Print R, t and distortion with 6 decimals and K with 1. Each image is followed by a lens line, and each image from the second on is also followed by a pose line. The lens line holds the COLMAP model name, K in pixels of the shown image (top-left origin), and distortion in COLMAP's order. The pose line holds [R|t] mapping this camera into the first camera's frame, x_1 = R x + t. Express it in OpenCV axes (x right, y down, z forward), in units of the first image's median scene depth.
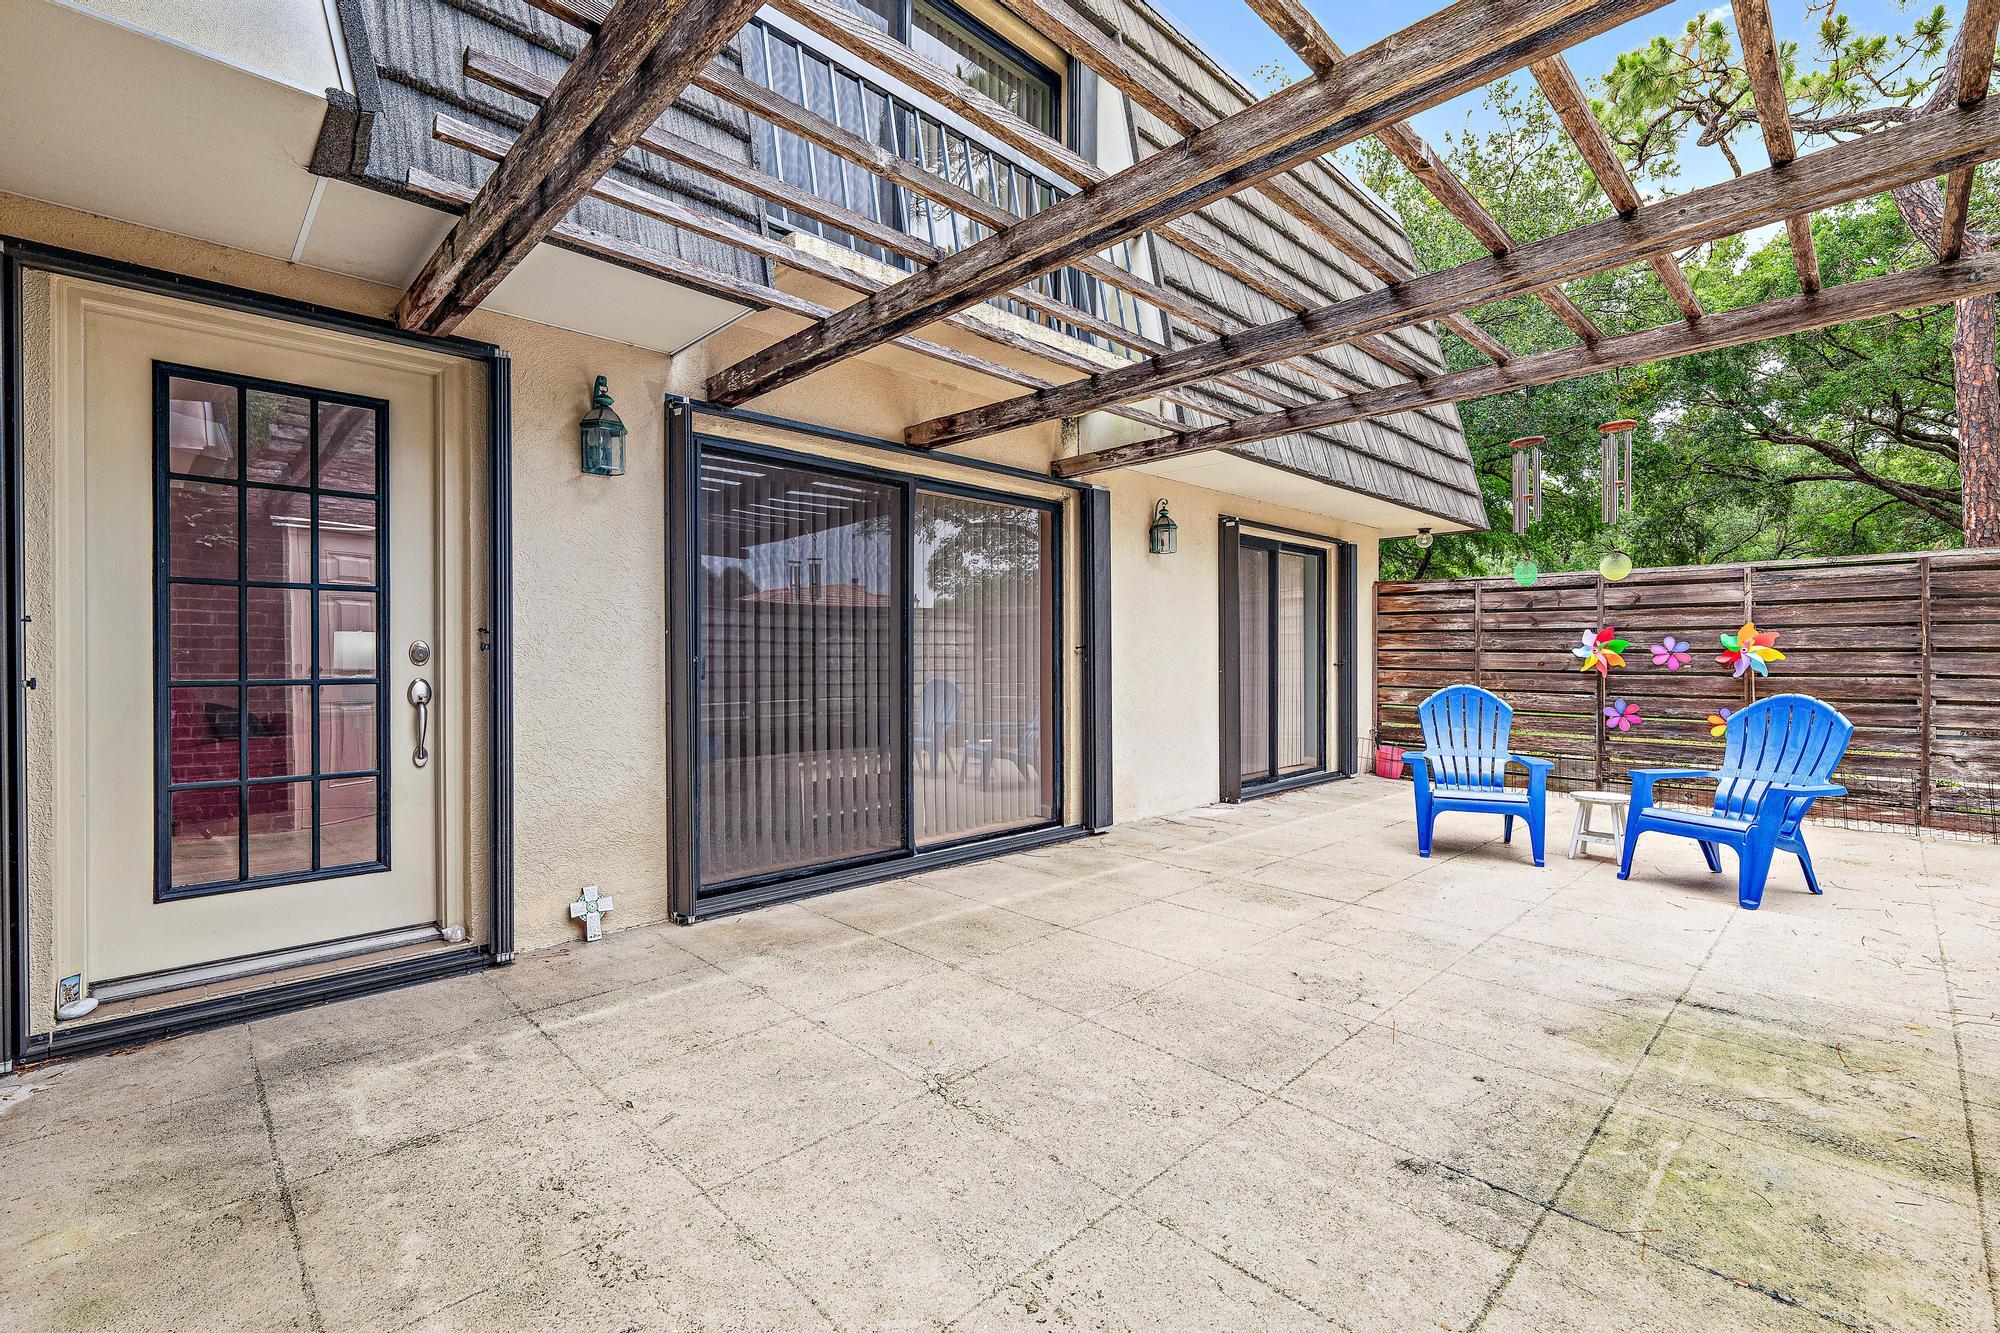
lens RADIAL K [[886.1, 0, 1019.9], [0, 886.1, 667.7], [0, 0, 1]] dist [0.001049, 0.000186]
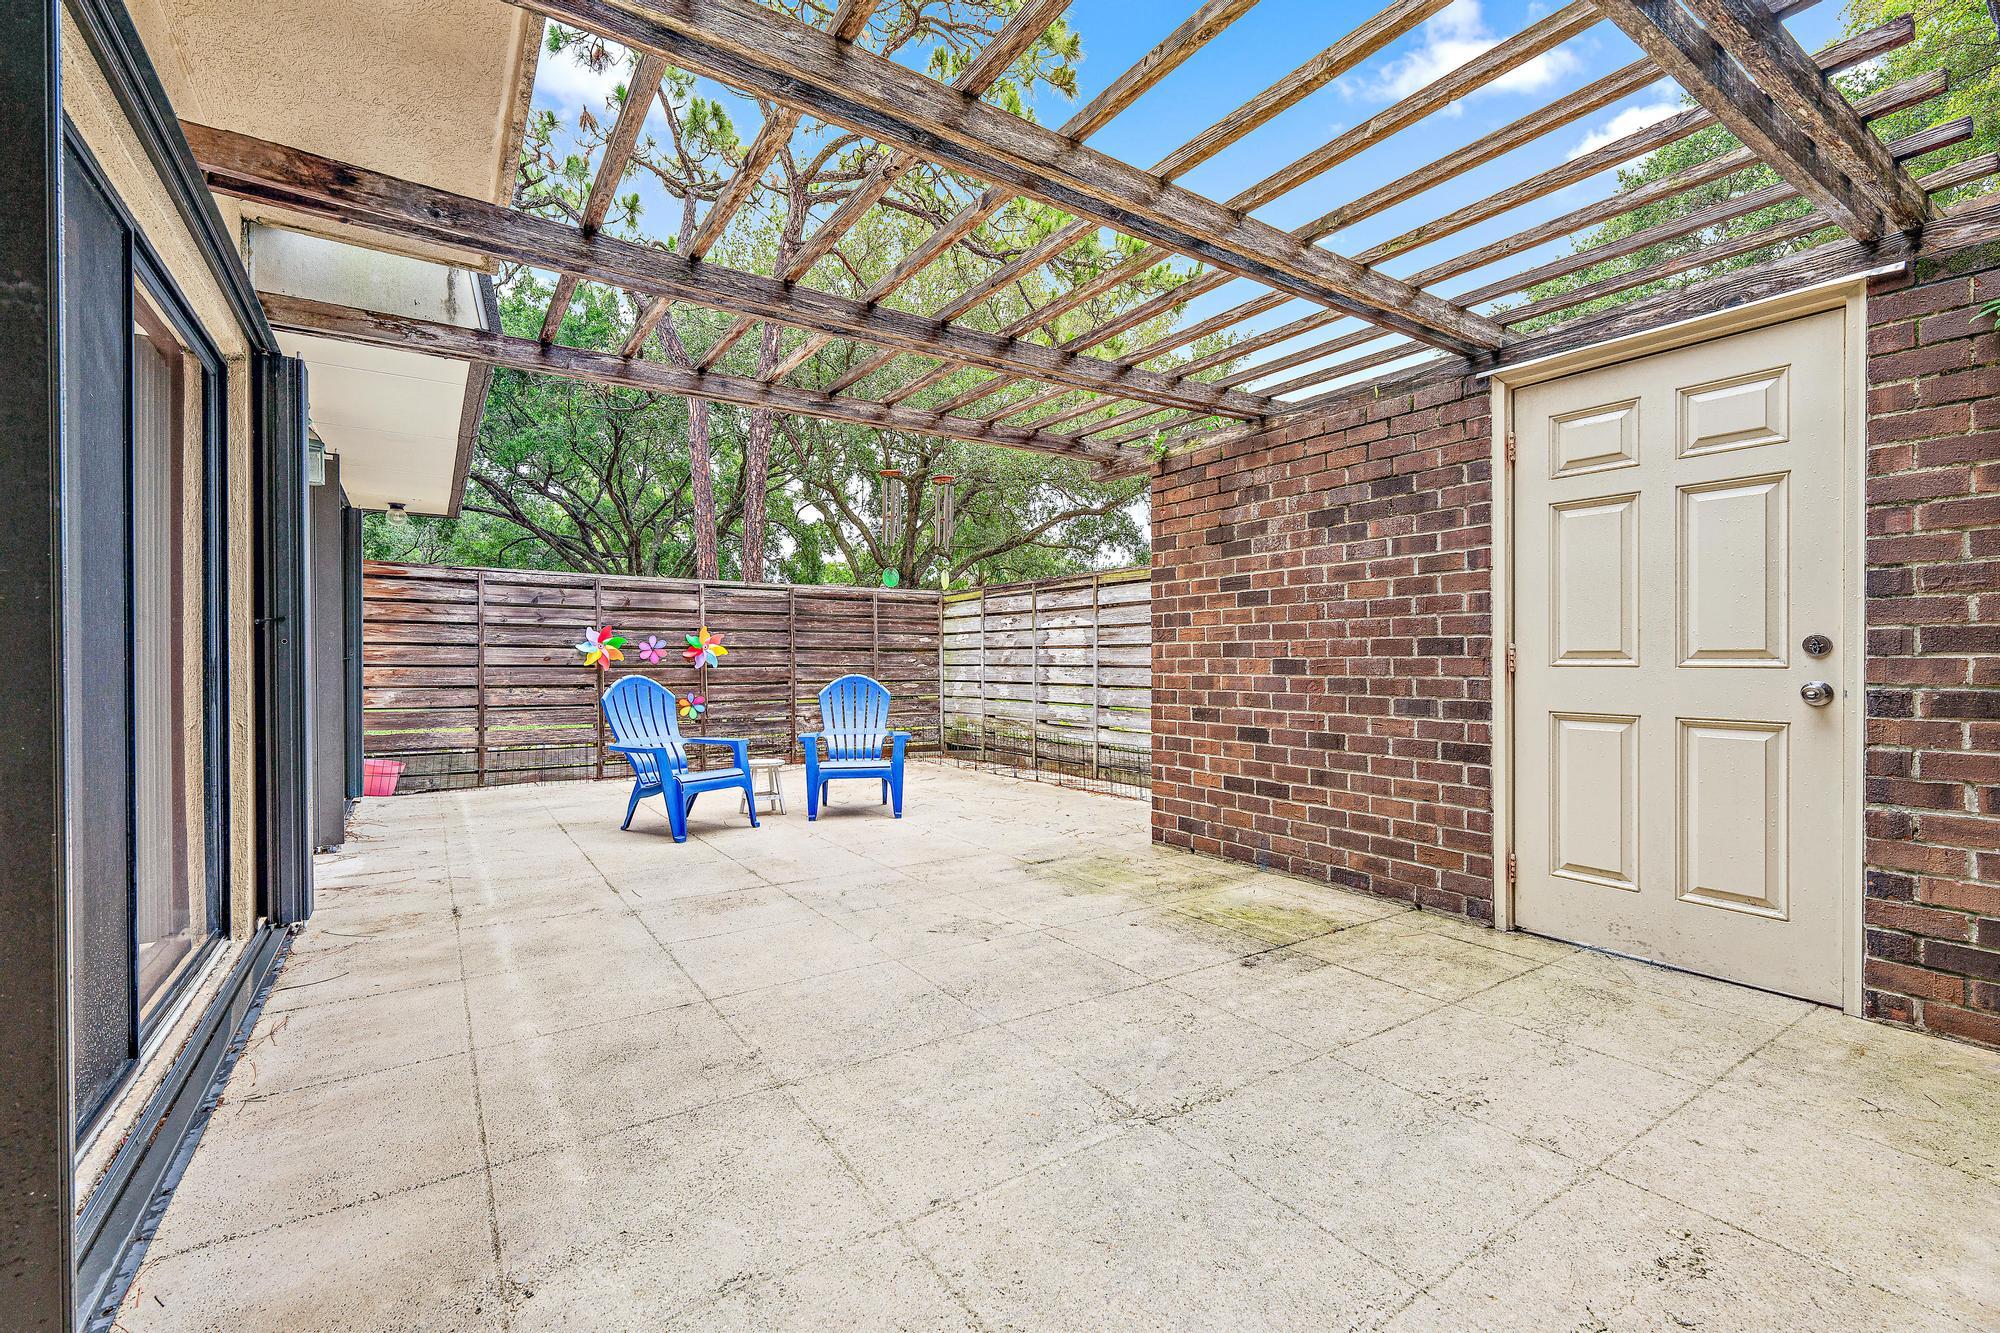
lens RADIAL K [[851.6, 0, 1000.0], [0, 851.6, 666.5], [0, 0, 1]] dist [-0.001025, -0.000072]
pose [[0.182856, -0.006177, 0.983120, -0.583713], [0.015844, 0.999869, 0.003336, 0.019441], [-0.983012, 0.014966, 0.182929, 0.618534]]
